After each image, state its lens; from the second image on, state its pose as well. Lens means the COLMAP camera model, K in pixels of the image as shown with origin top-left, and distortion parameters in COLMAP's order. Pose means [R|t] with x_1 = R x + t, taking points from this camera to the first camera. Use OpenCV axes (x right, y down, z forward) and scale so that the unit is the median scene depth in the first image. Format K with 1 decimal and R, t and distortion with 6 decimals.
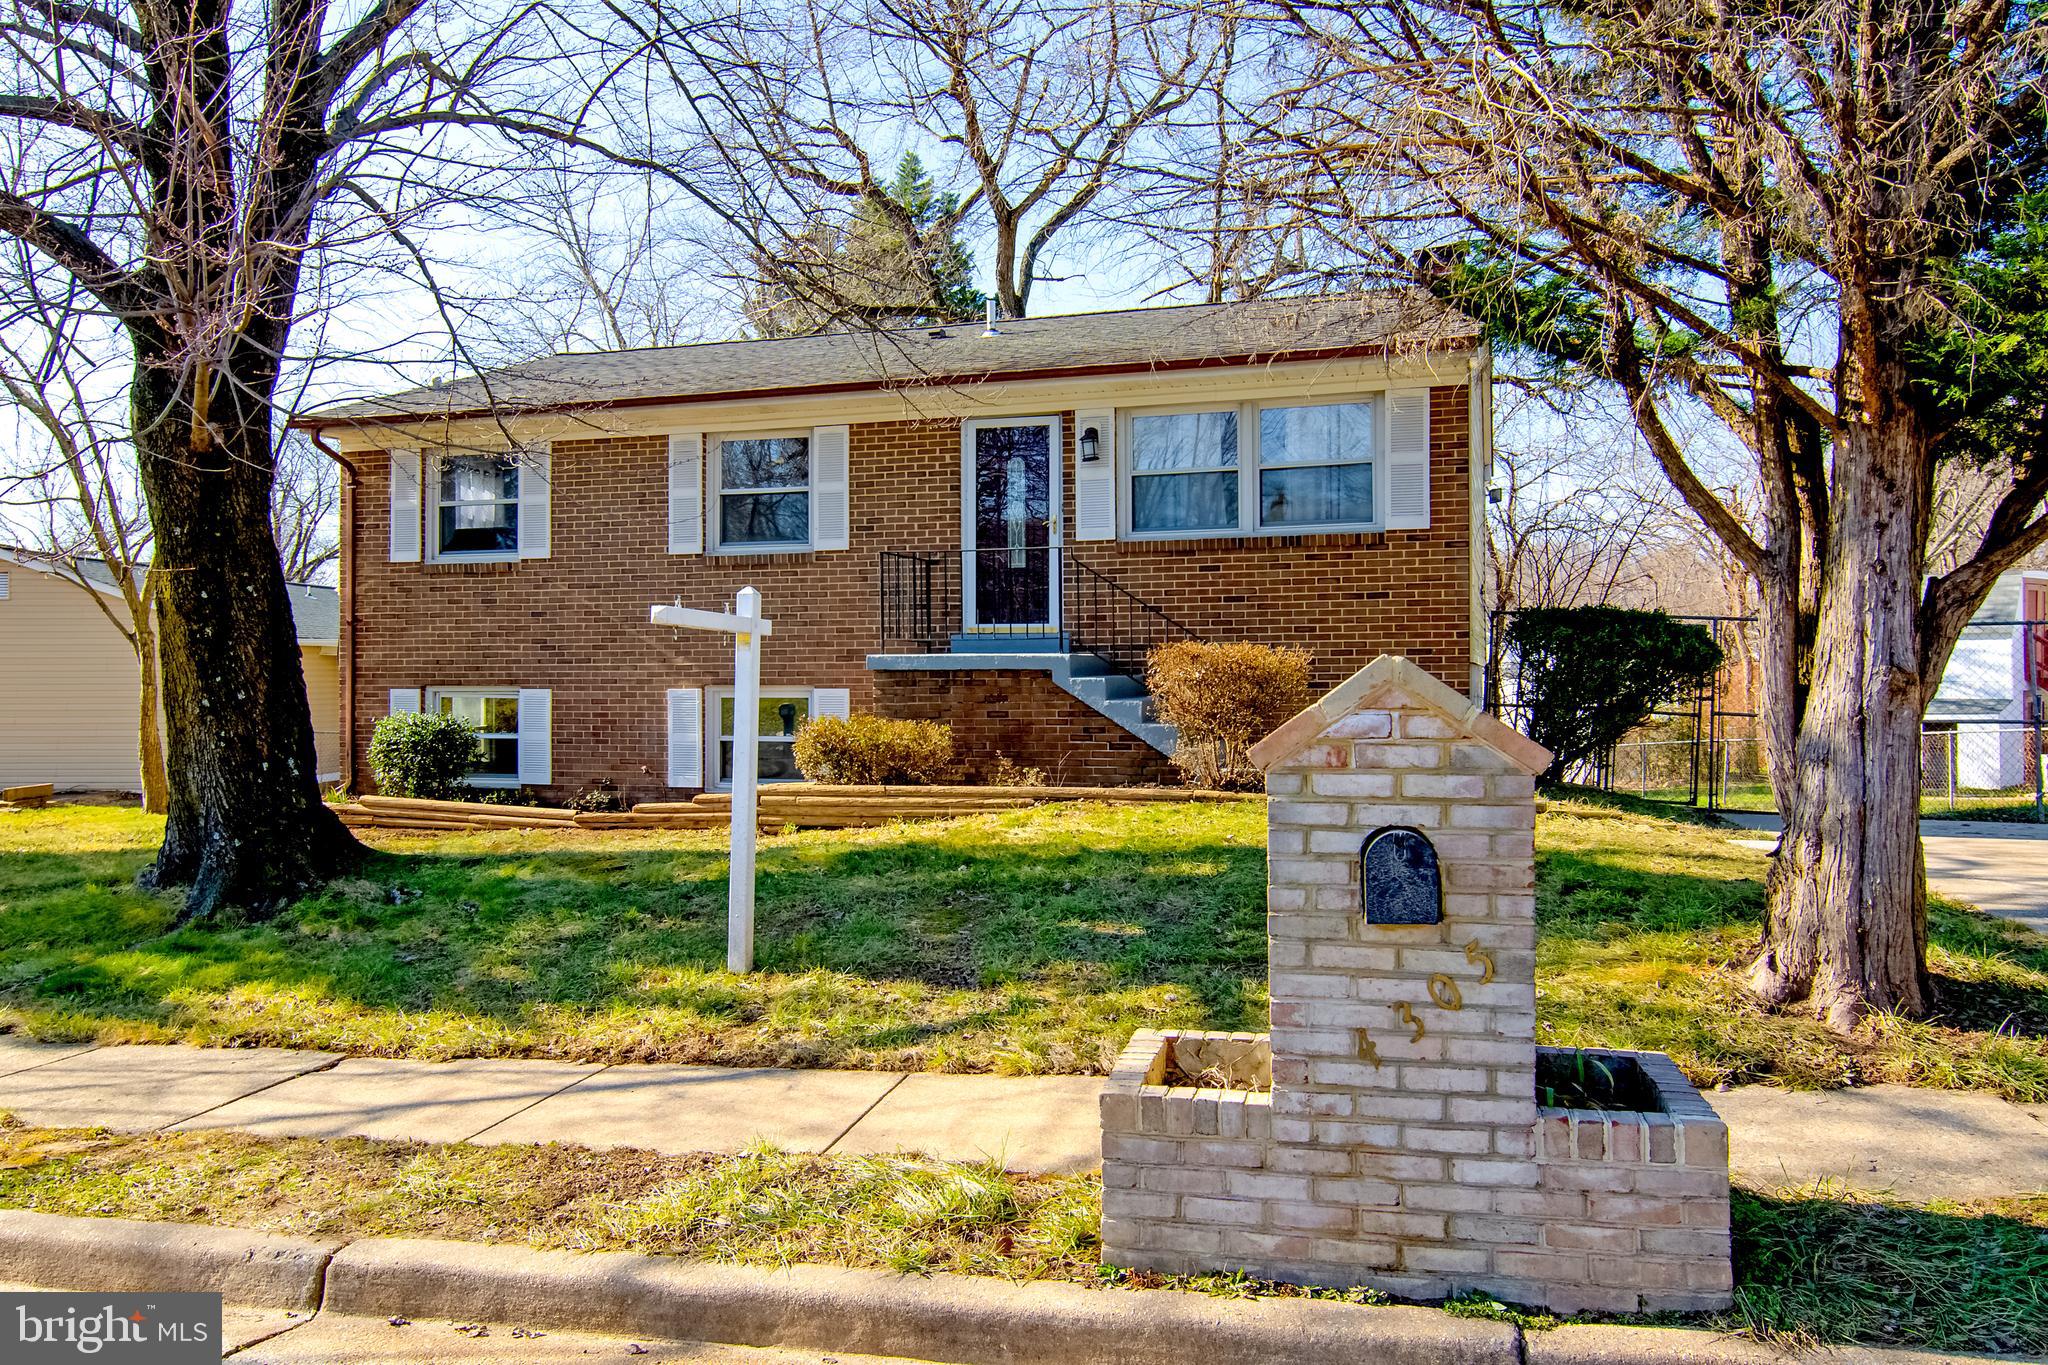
lens RADIAL K [[1334.9, 0, 1029.3], [0, 1334.9, 677.2], [0, 0, 1]] dist [0.024066, 0.000217]
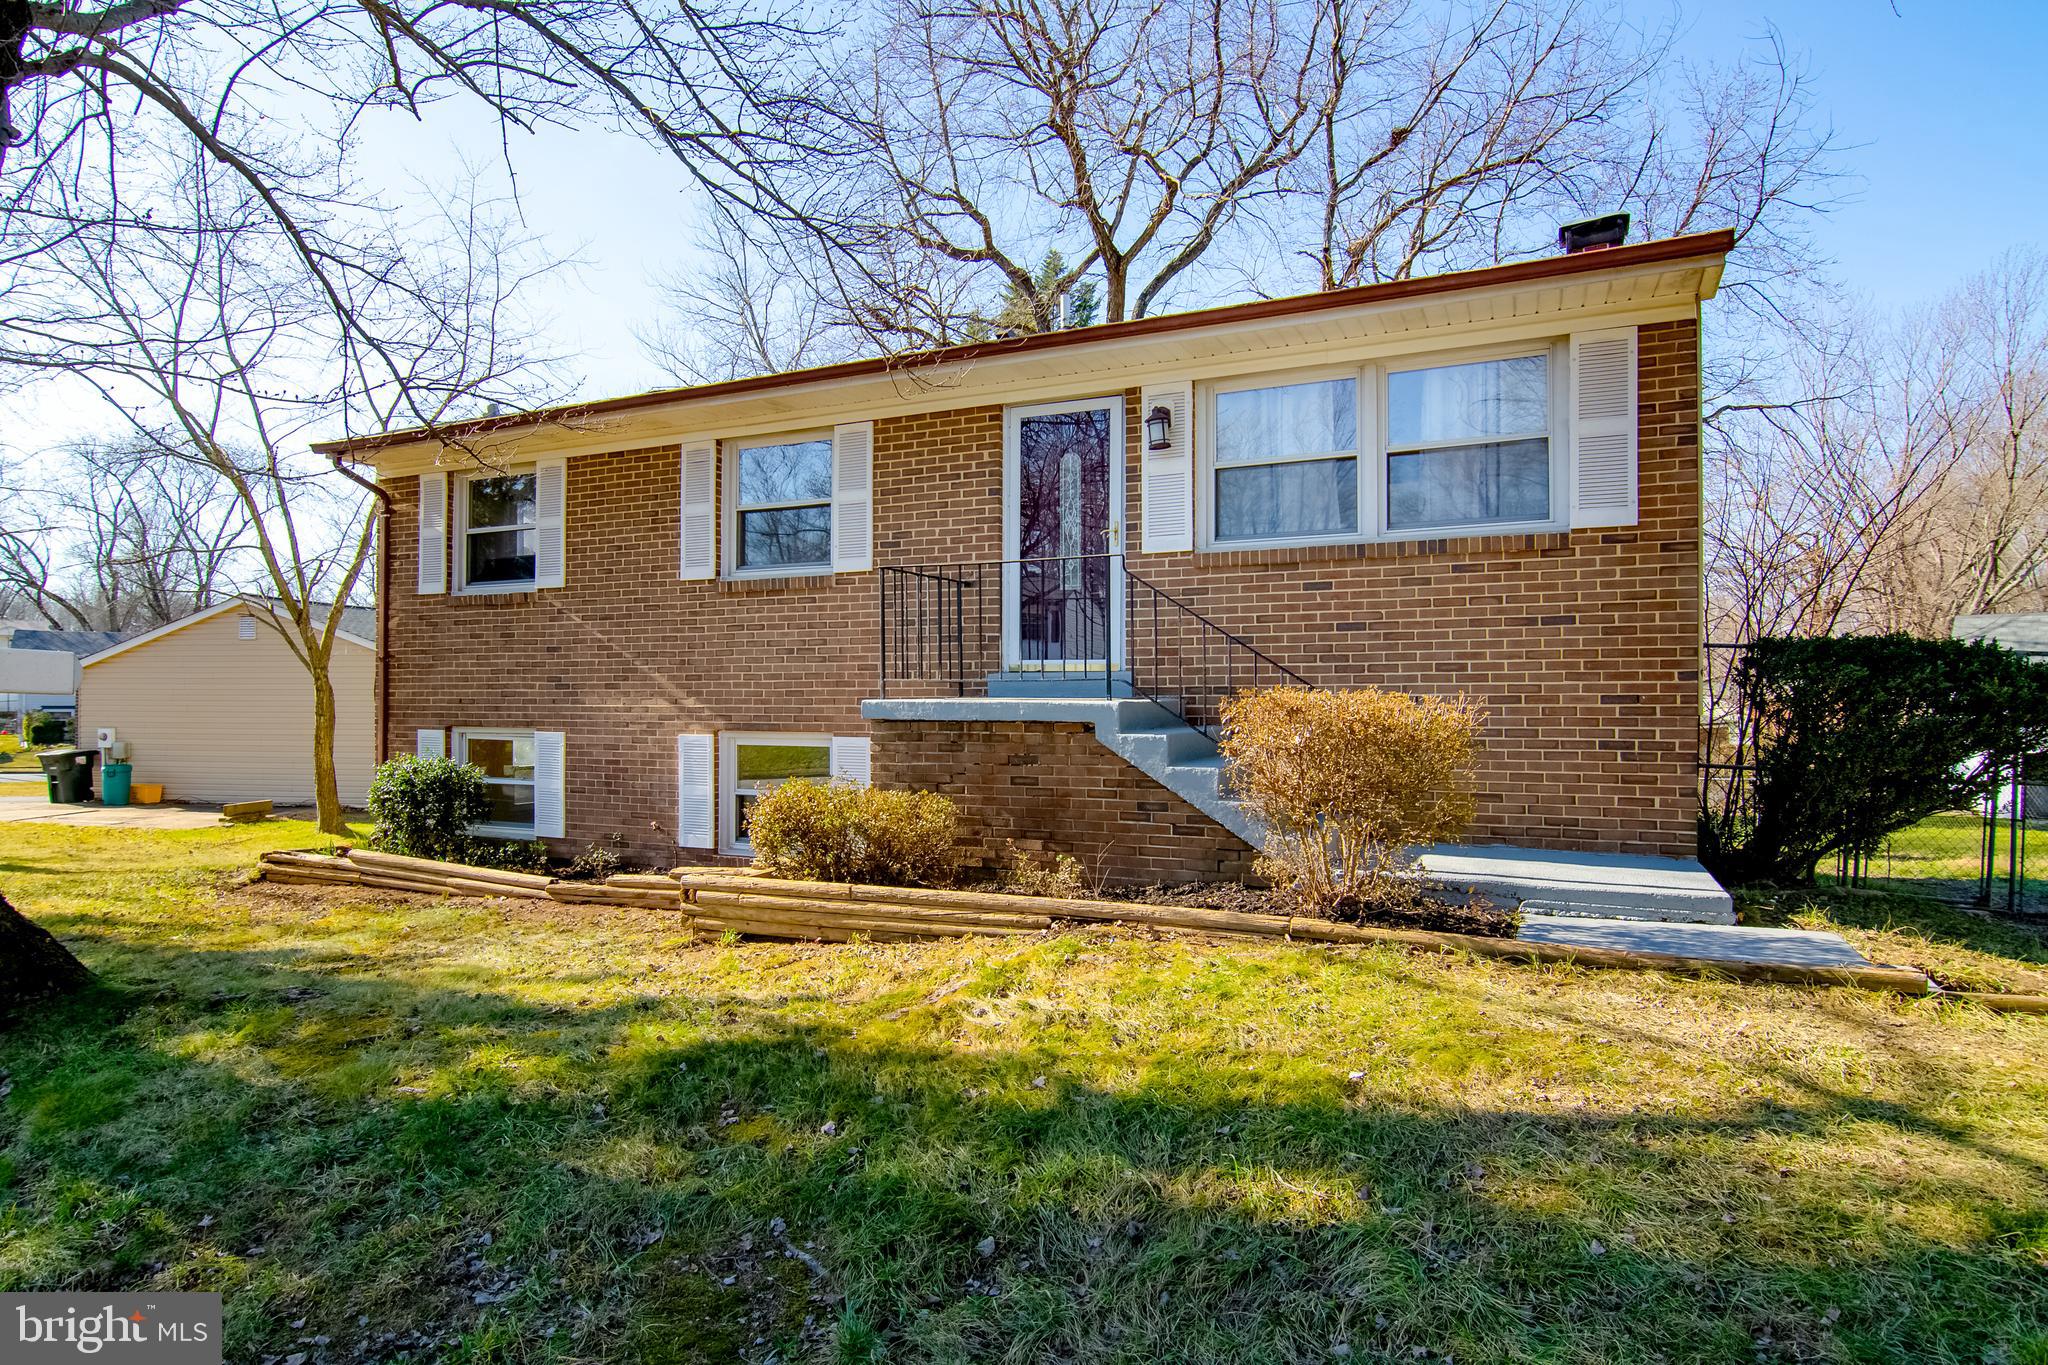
lens RADIAL K [[1071.5, 0, 1018.9], [0, 1071.5, 696.2], [0, 0, 1]] dist [0.002226, -0.000463]
pose [[0.990469, 0.004774, -0.137651, 0.050442], [-0.005647, 0.999966, -0.005947, -0.014521], [0.137618, 0.006668, 0.990463, 0.370021]]
